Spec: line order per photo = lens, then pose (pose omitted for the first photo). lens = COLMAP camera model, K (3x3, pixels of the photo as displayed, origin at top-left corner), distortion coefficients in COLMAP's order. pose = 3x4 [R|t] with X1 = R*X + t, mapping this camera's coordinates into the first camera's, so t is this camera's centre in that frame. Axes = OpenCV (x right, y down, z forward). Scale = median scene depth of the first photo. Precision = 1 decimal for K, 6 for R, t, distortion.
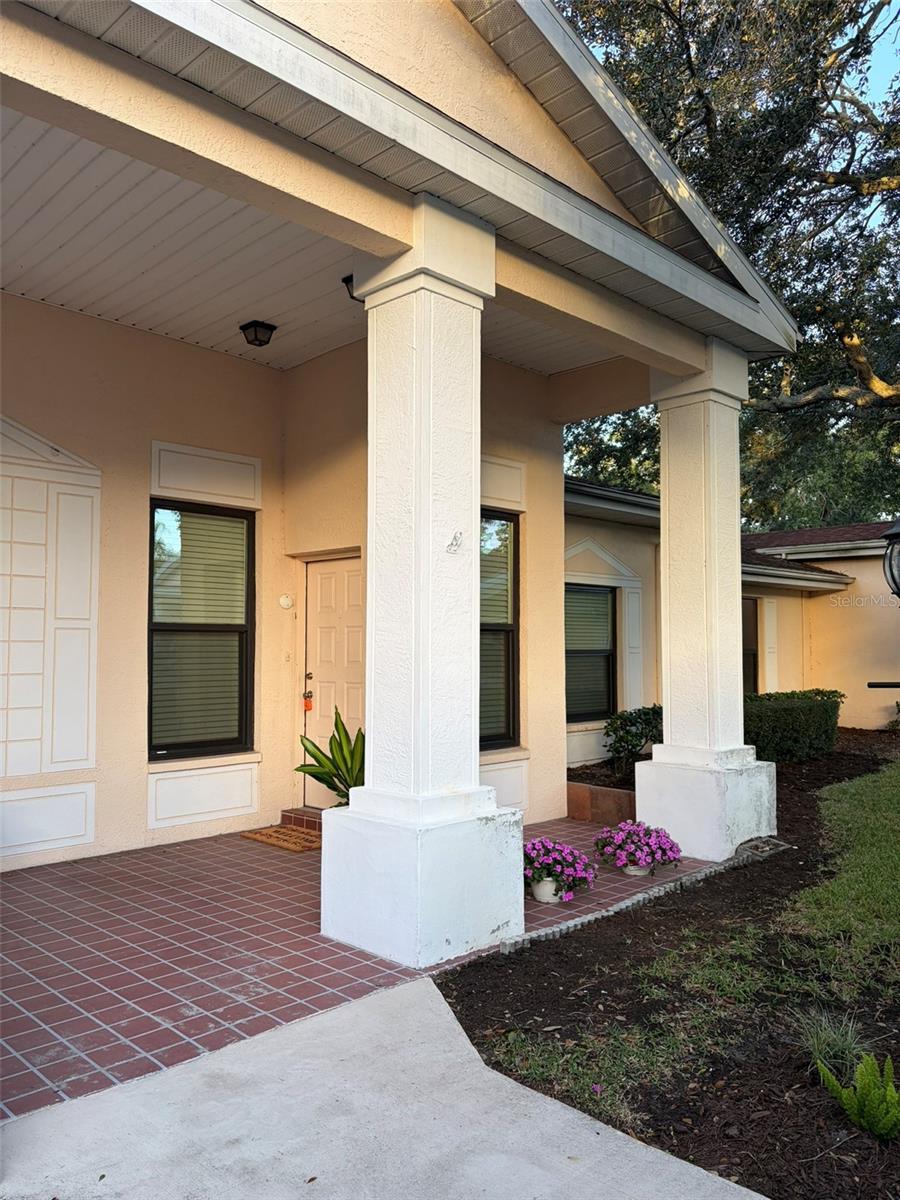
lens RADIAL K [[899.4, 0, 449.2], [0, 899.4, 597.4], [0, 0, 1]] dist [0.048260, -0.055881]
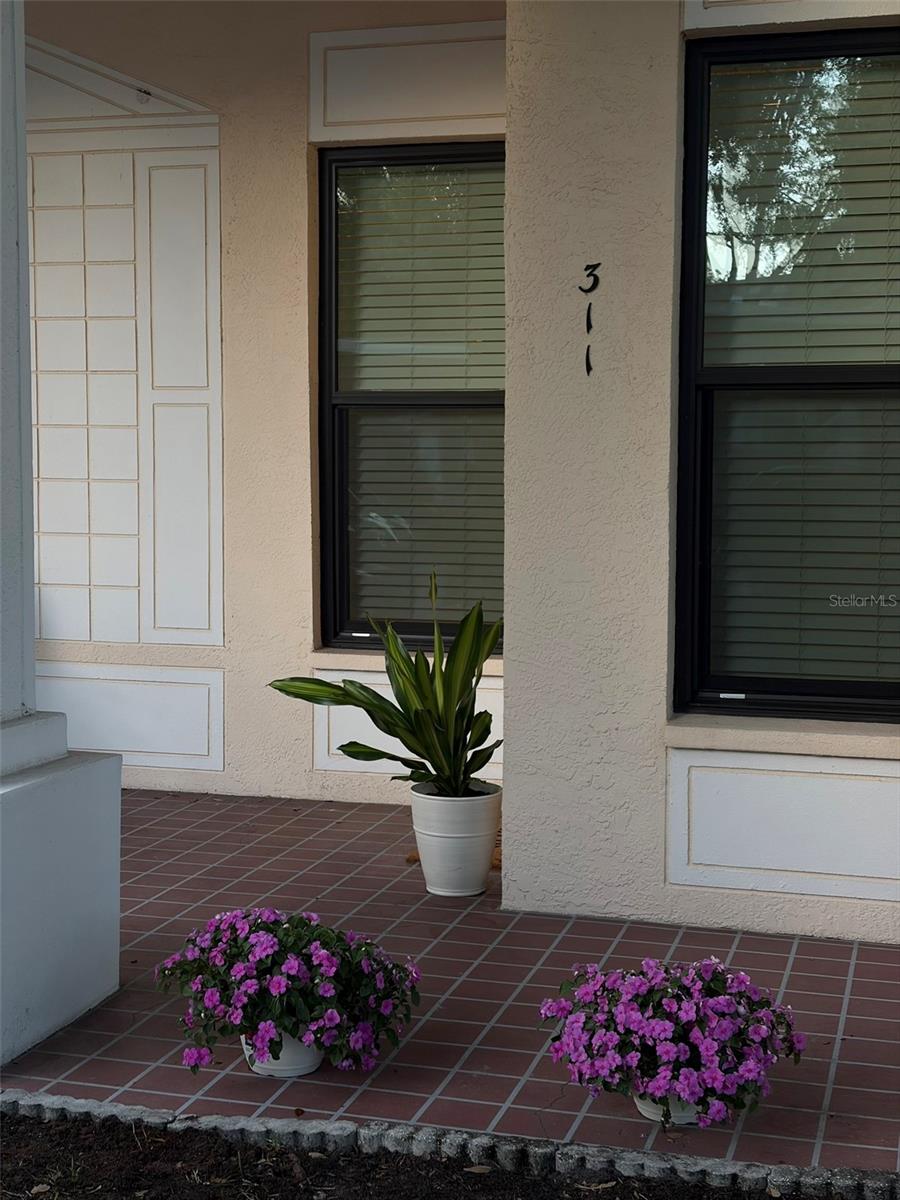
lens RADIAL K [[1781.3, 0, 447.9], [0, 1781.3, 603.1], [0, 0, 1]] dist [0.133779, 0.000000]
pose [[0.476796, 0.075044, -0.875805, 0.687349], [0.044304, 0.993031, 0.109208, 0.043320], [0.877897, -0.090871, 0.470148, 0.599400]]
